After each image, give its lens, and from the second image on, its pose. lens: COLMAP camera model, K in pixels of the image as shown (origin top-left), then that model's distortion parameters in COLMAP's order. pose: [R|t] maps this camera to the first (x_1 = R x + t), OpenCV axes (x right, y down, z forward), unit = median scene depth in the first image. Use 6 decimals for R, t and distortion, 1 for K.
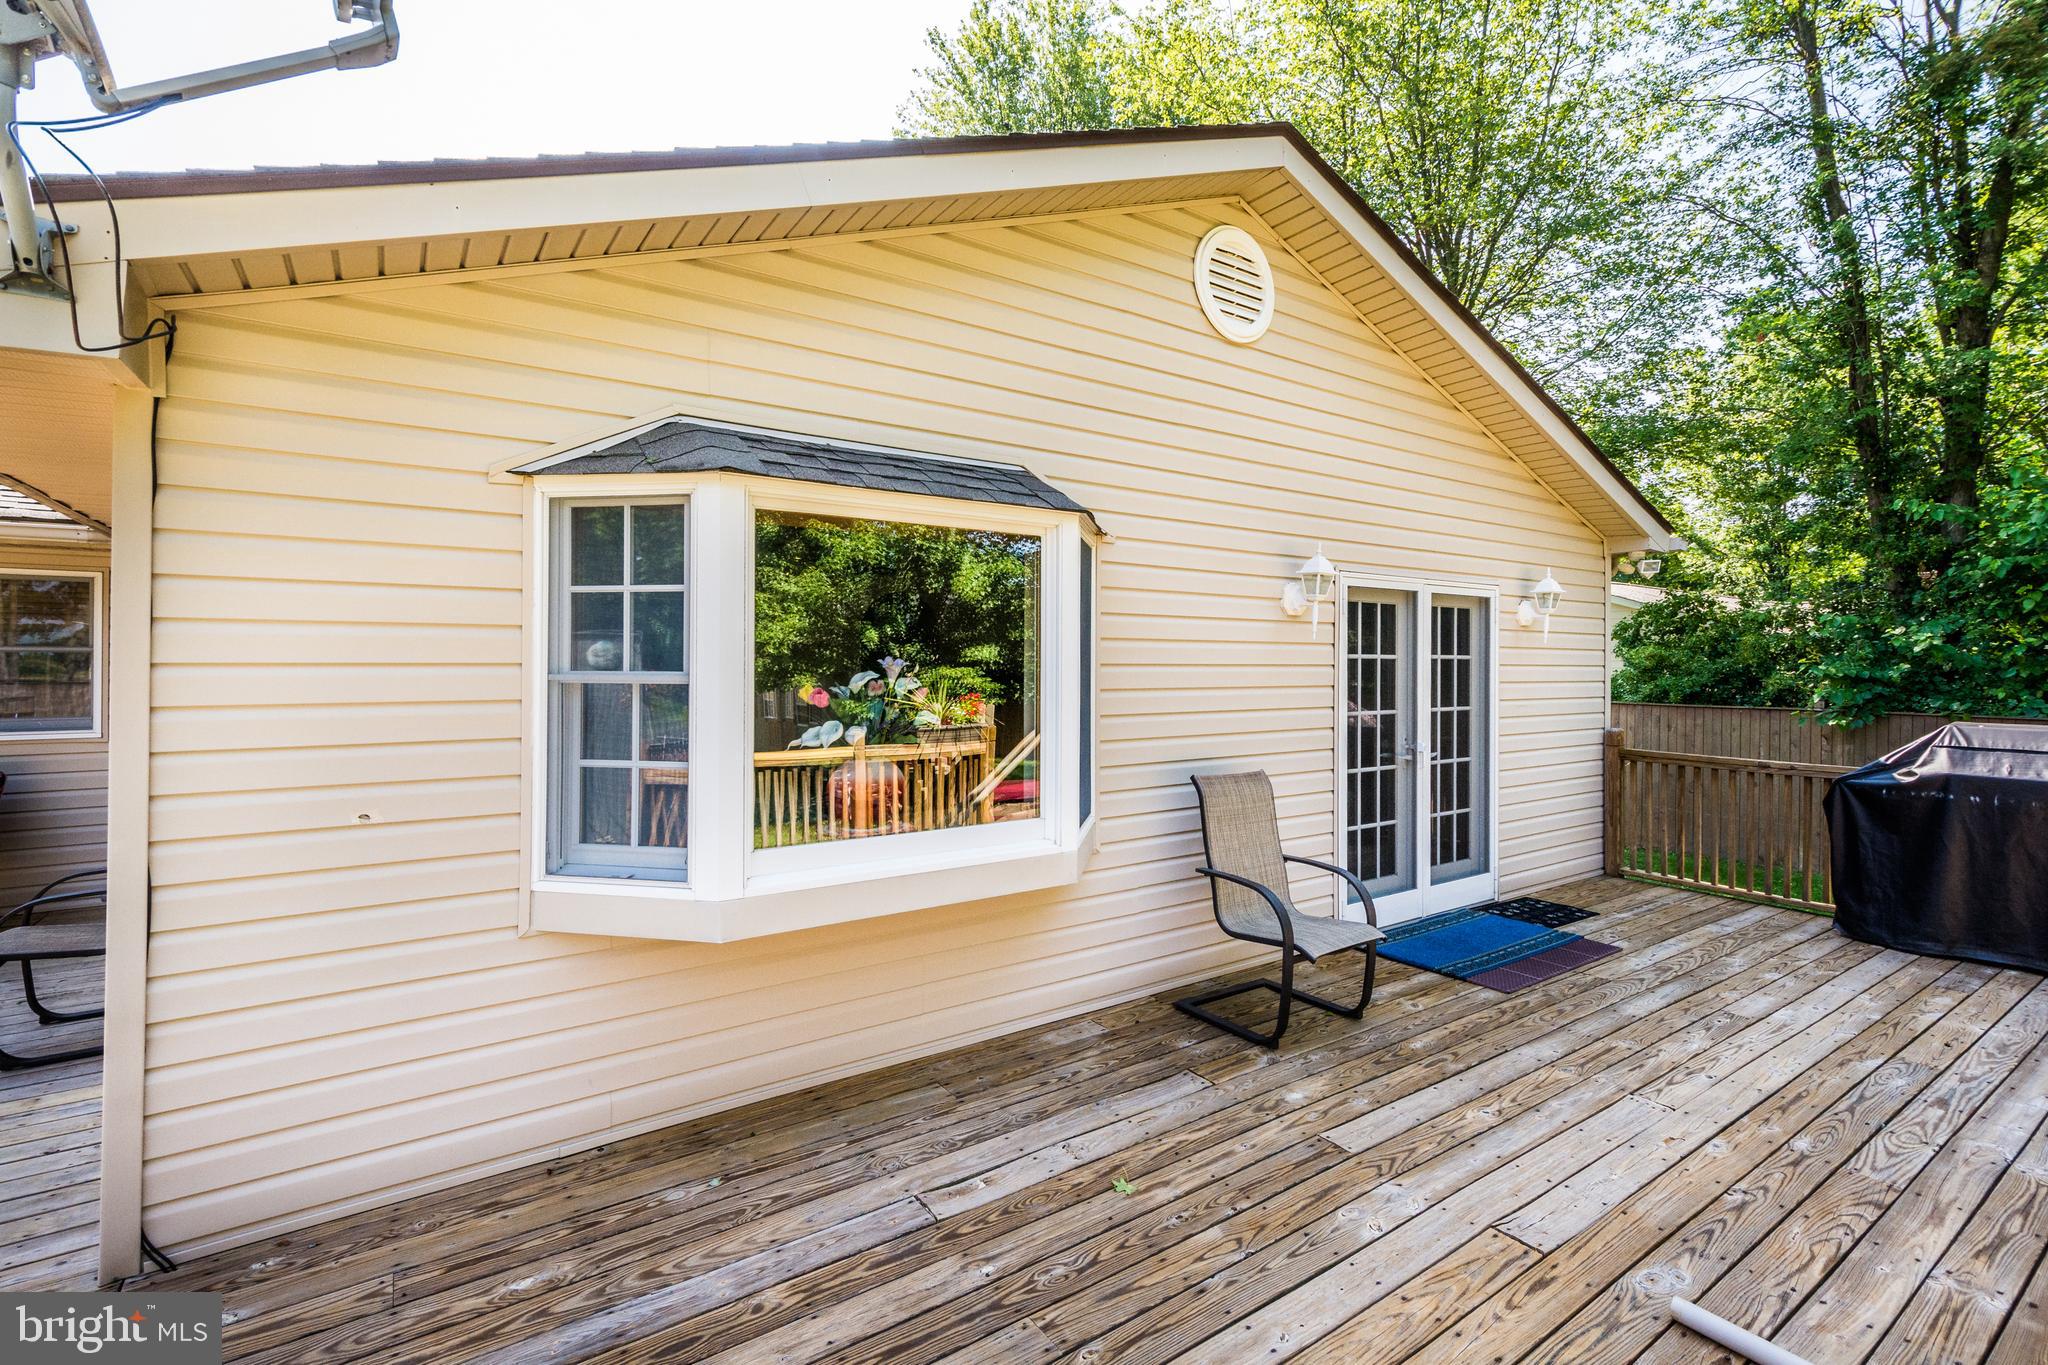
lens RADIAL K [[903.2, 0, 1031.5], [0, 903.2, 661.4], [0, 0, 1]] dist [0.000872, -0.001369]
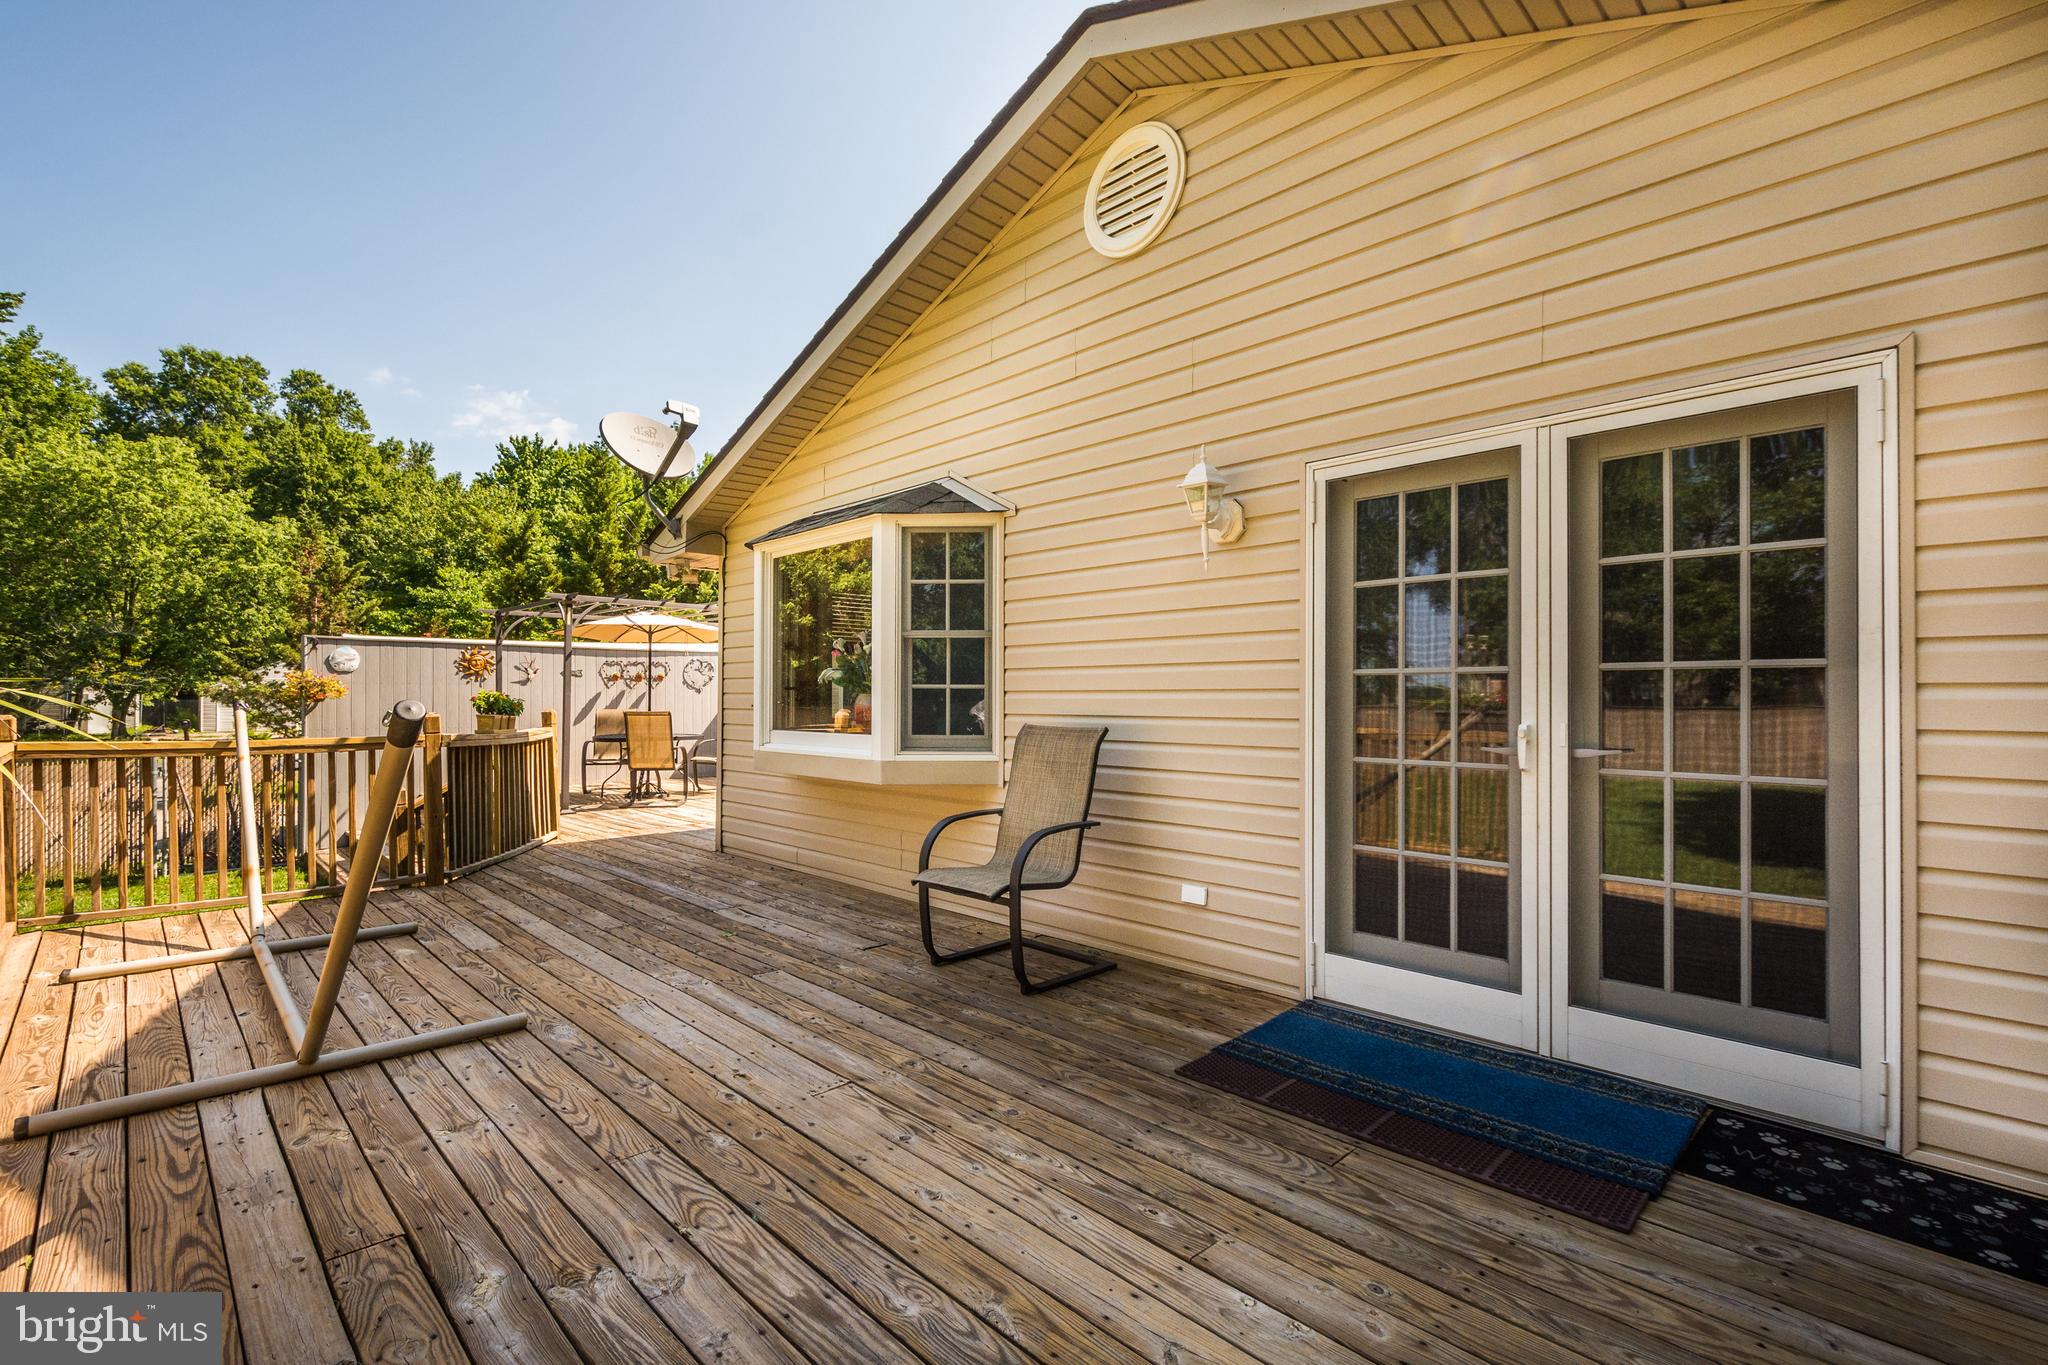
lens RADIAL K [[910.5, 0, 972.3], [0, 910.5, 685.5], [0, 0, 1]] dist [-0.000638, 0.000237]
pose [[0.160716, -0.013535, -0.986908, 1.502506], [-0.005079, 0.999881, -0.014540, 0.125567], [0.986988, 0.007349, 0.160629, 0.966093]]
